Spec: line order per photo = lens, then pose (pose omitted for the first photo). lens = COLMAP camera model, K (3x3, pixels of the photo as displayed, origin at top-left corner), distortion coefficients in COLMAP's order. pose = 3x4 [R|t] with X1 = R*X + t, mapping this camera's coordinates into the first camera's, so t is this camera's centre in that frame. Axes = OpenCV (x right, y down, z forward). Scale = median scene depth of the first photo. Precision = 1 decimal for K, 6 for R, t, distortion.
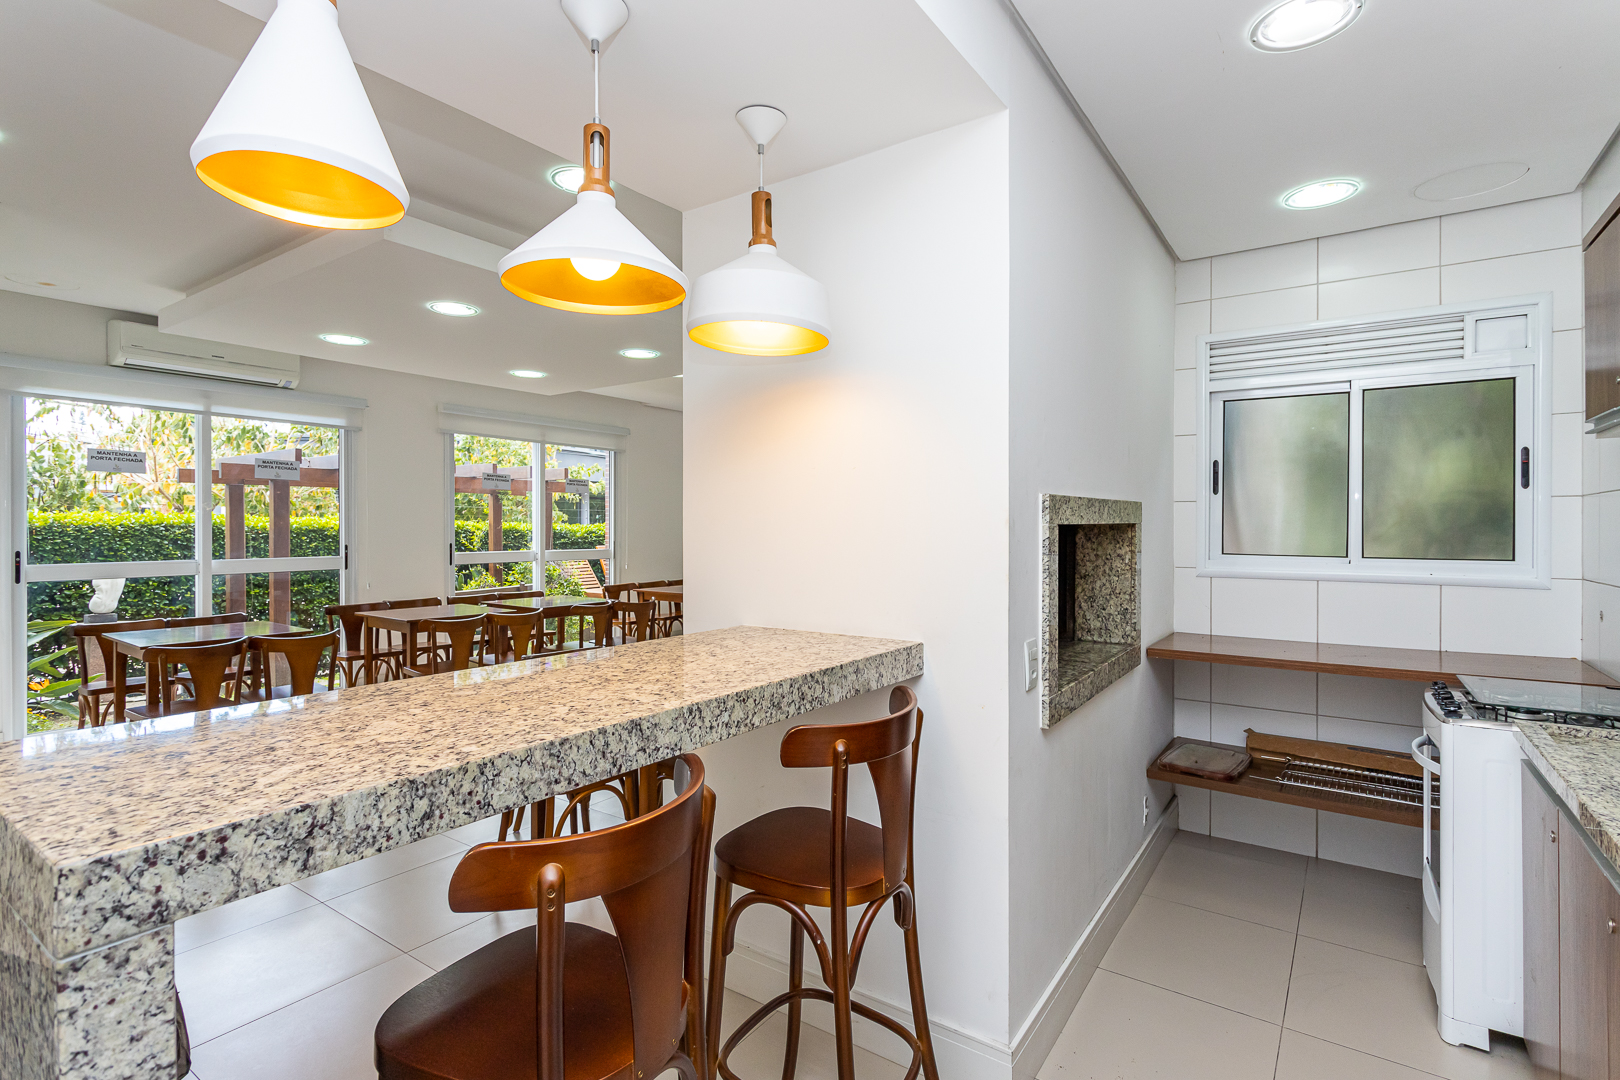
lens RADIAL K [[790.1, 0, 815.1], [0, 790.1, 520.9], [0, 0, 1]] dist [-0.000407, -0.000746]
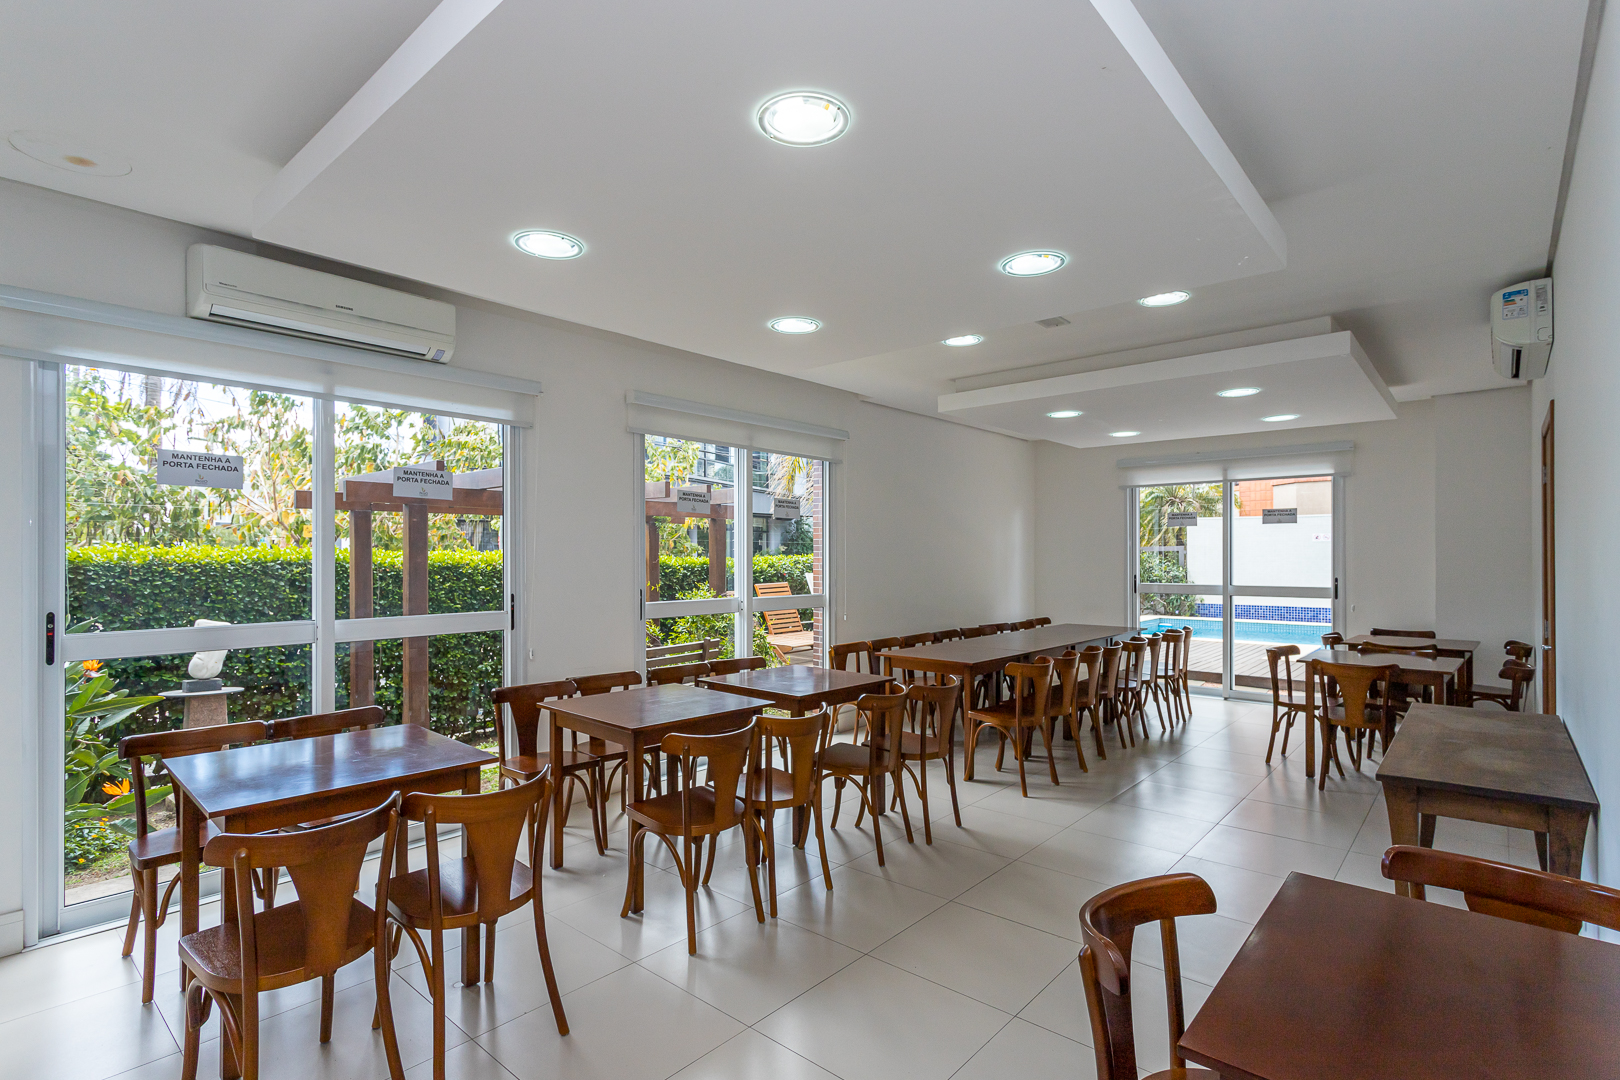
lens RADIAL K [[788.2, 0, 766.8], [0, 788.2, 546.1], [0, 0, 1]] dist [0.002647, 0.000214]
pose [[0.988859, -0.003054, -0.148824, -0.234316], [0.002228, 0.999981, -0.005717, -0.005836], [0.148839, 0.005322, 0.988847, 0.304470]]
